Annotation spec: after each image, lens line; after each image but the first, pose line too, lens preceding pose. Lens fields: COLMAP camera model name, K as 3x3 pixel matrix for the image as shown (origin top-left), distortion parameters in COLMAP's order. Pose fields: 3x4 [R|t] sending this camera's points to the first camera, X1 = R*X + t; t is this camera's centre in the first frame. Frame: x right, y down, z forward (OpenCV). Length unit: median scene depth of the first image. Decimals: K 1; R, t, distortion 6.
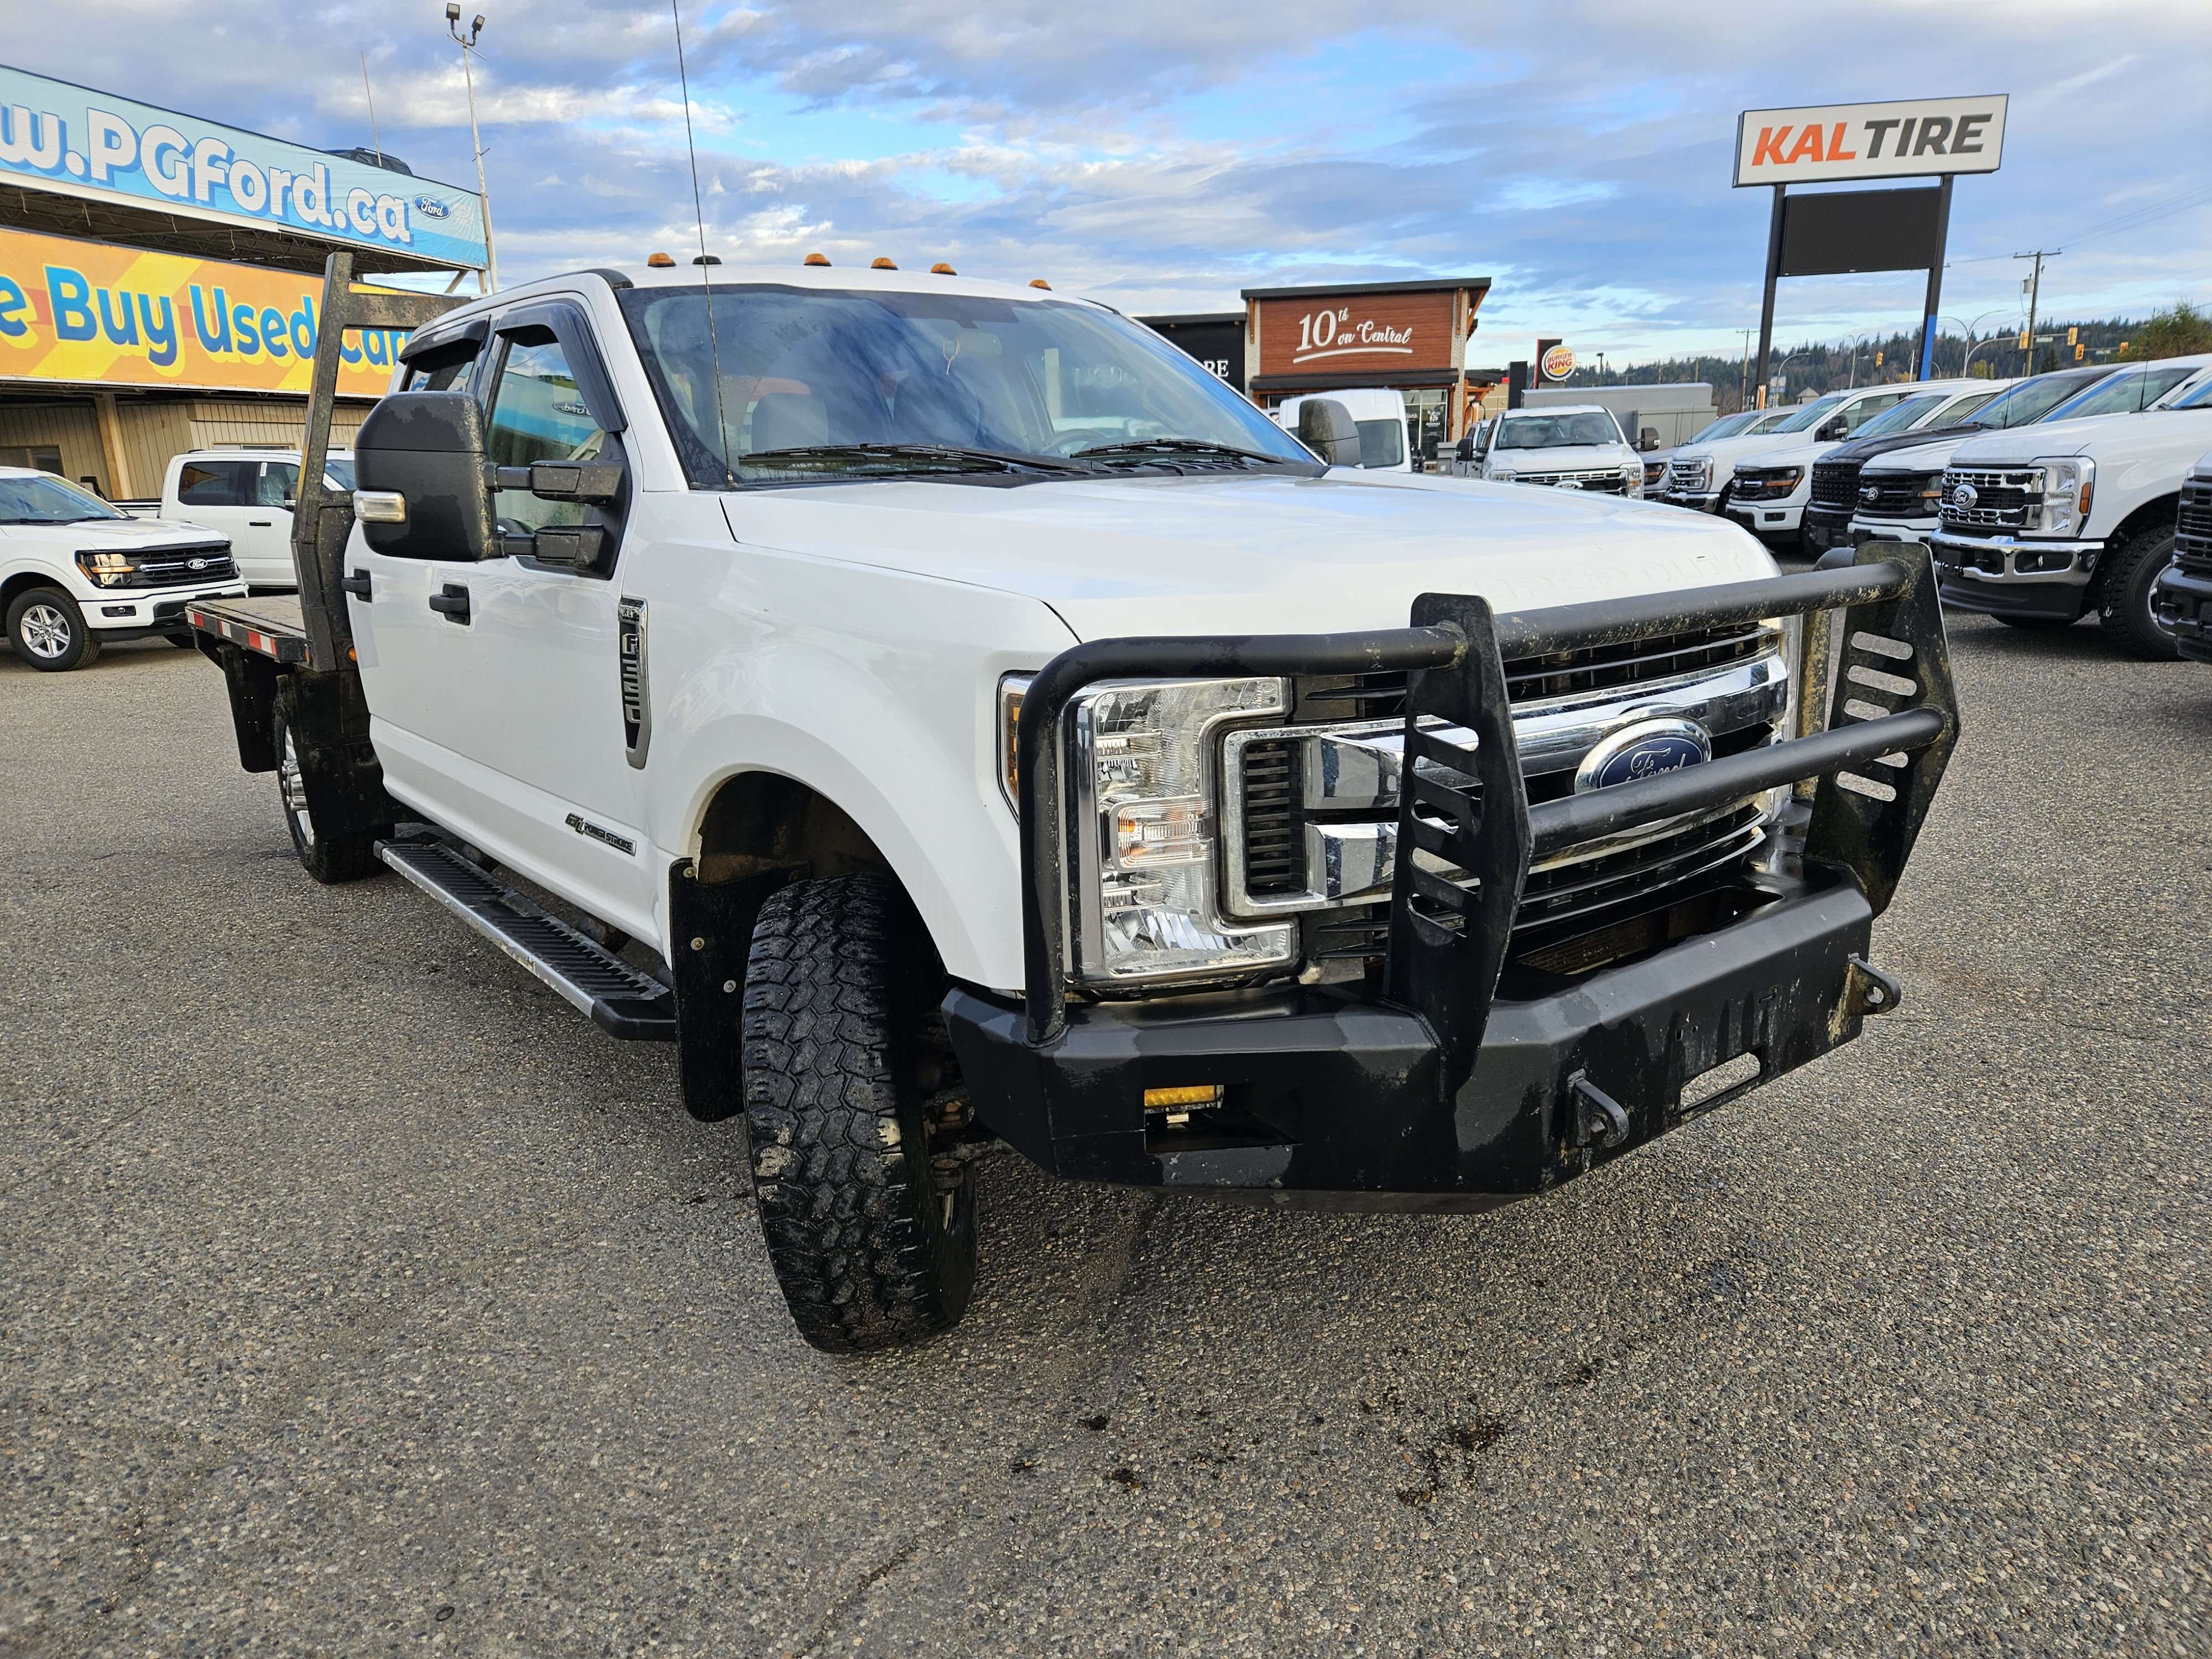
lens RADIAL K [[1563.9, 0, 1098.7], [0, 1563.9, 847.0], [0, 0, 1]] dist [0.062792, 0.002375]
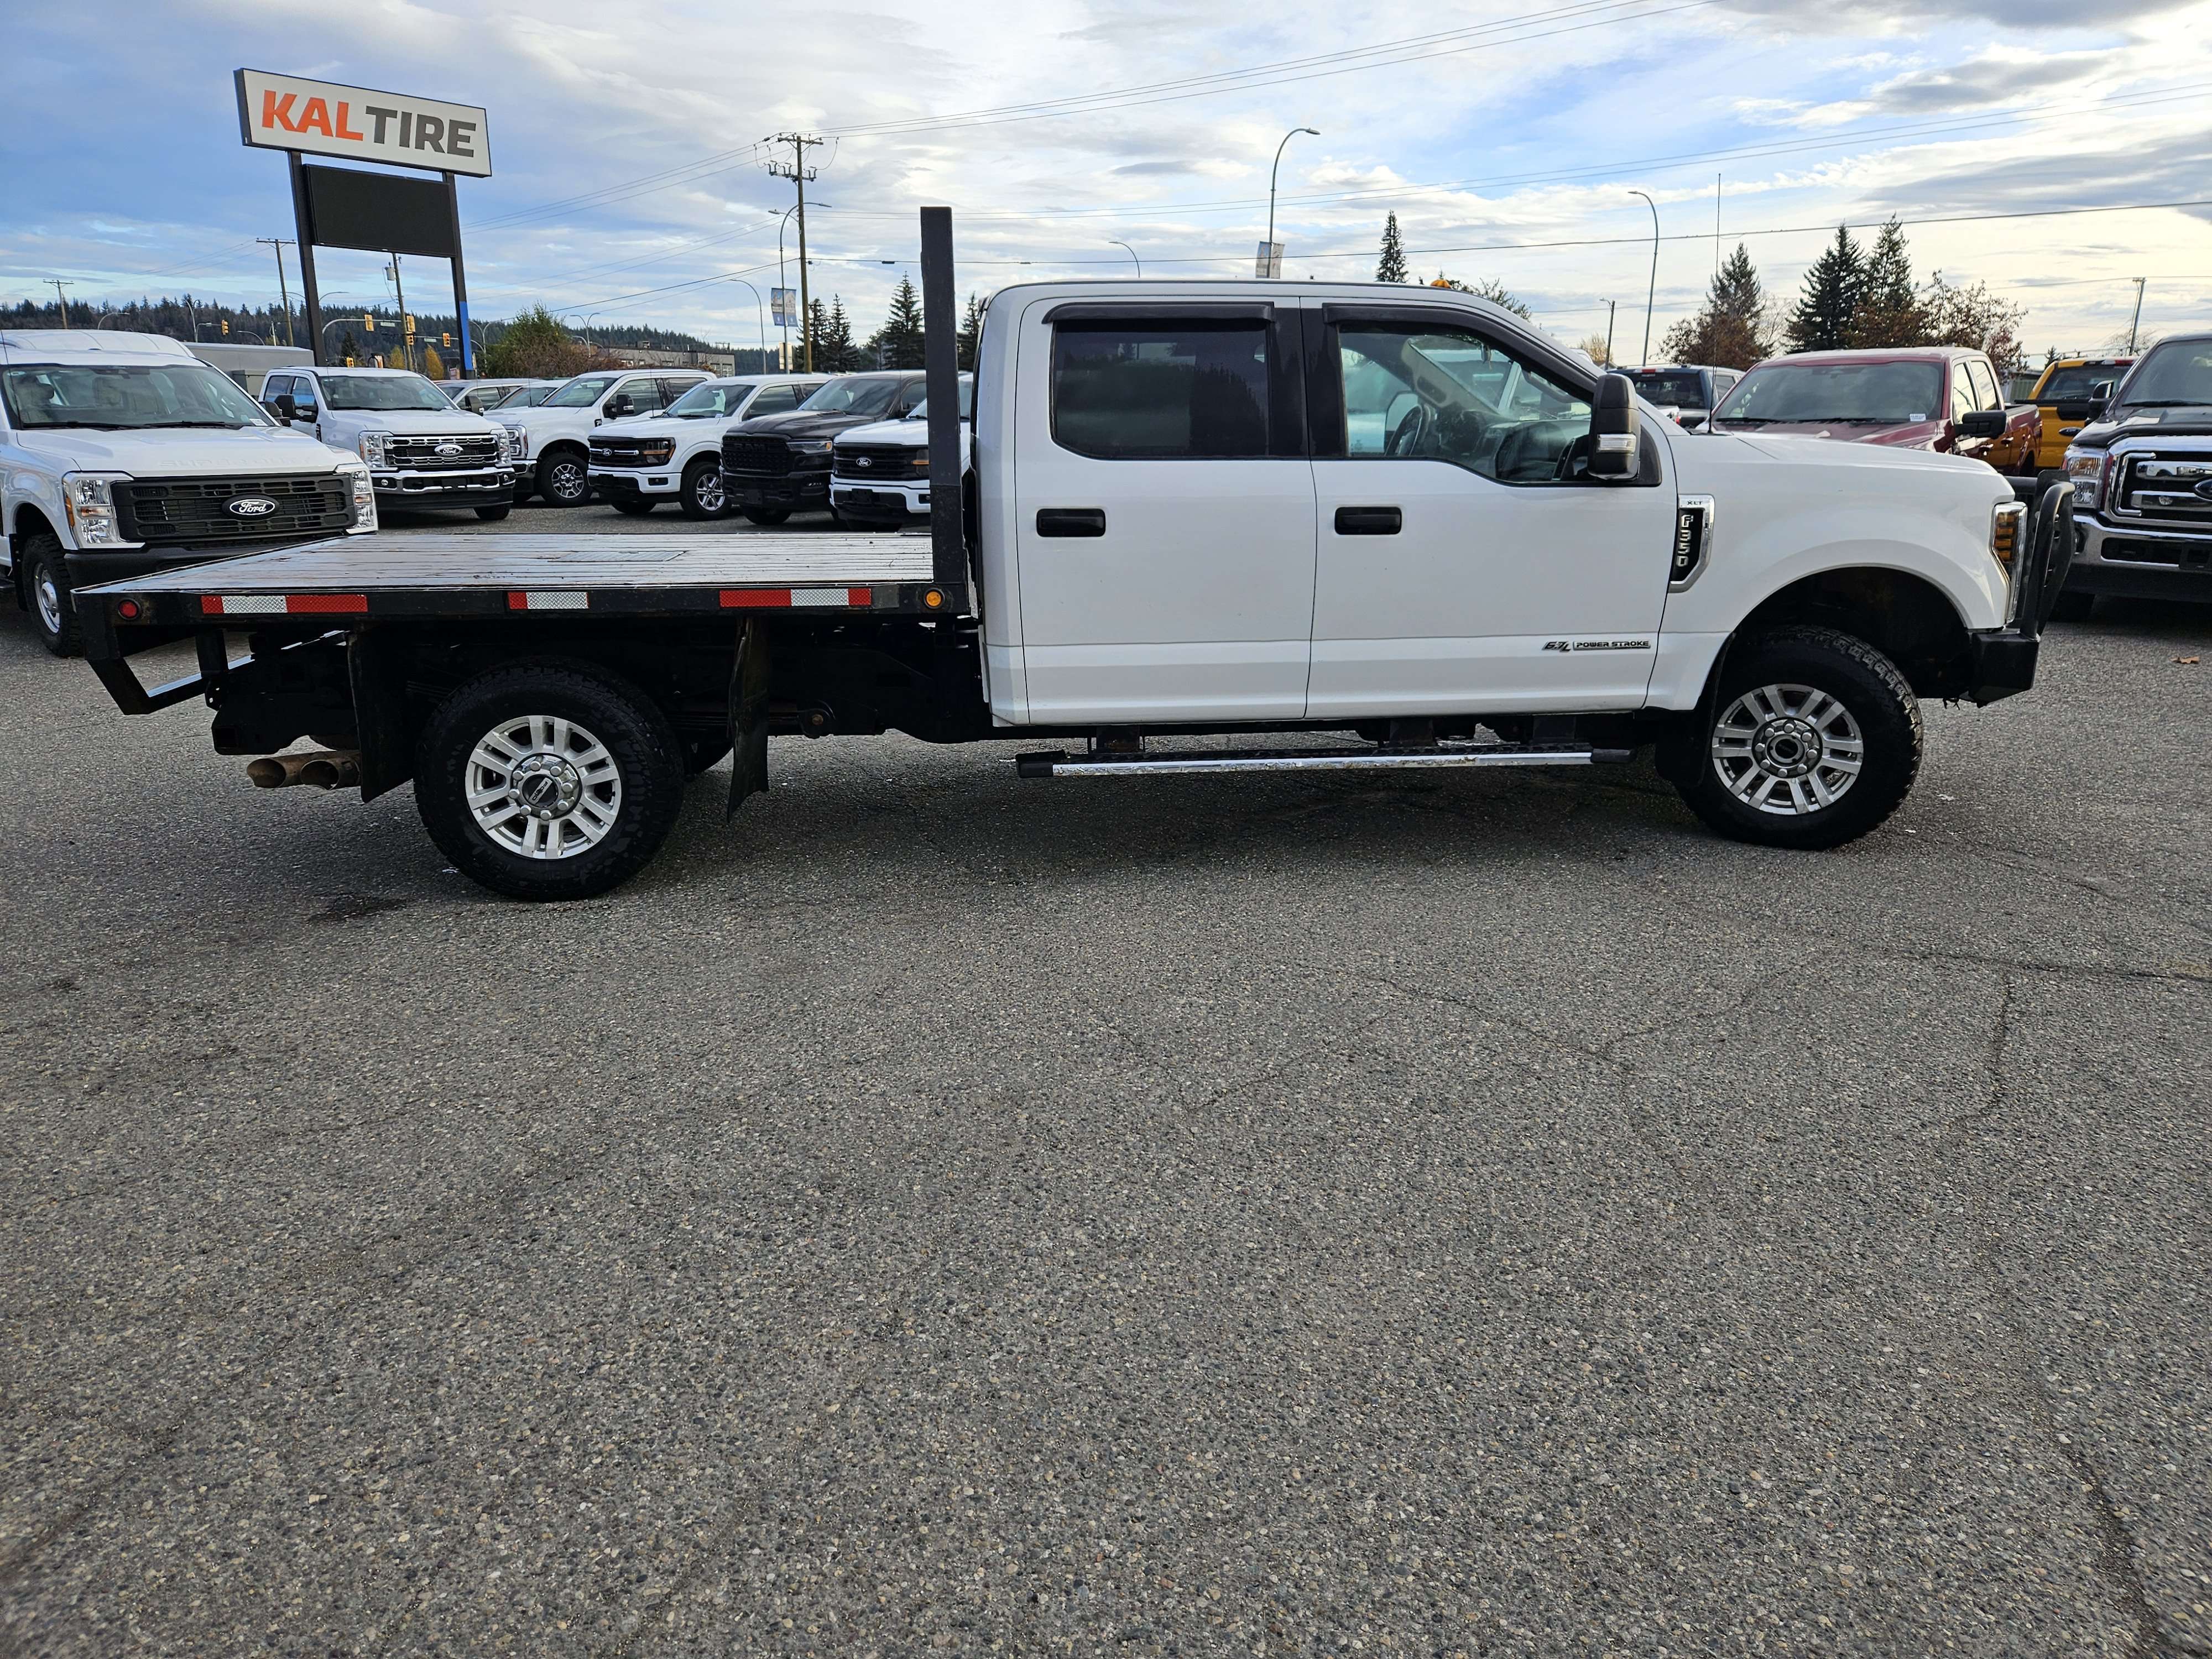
lens RADIAL K [[1573.6, 0, 1090.0], [0, 1573.6, 867.7], [0, 0, 1]] dist [0.093233, -0.073696]
pose [[0.548217, -0.208702, 0.809877, -0.220601], [0.187816, 0.974352, 0.123951, -0.009703], [-0.814974, 0.084156, 0.573354, 0.054084]]
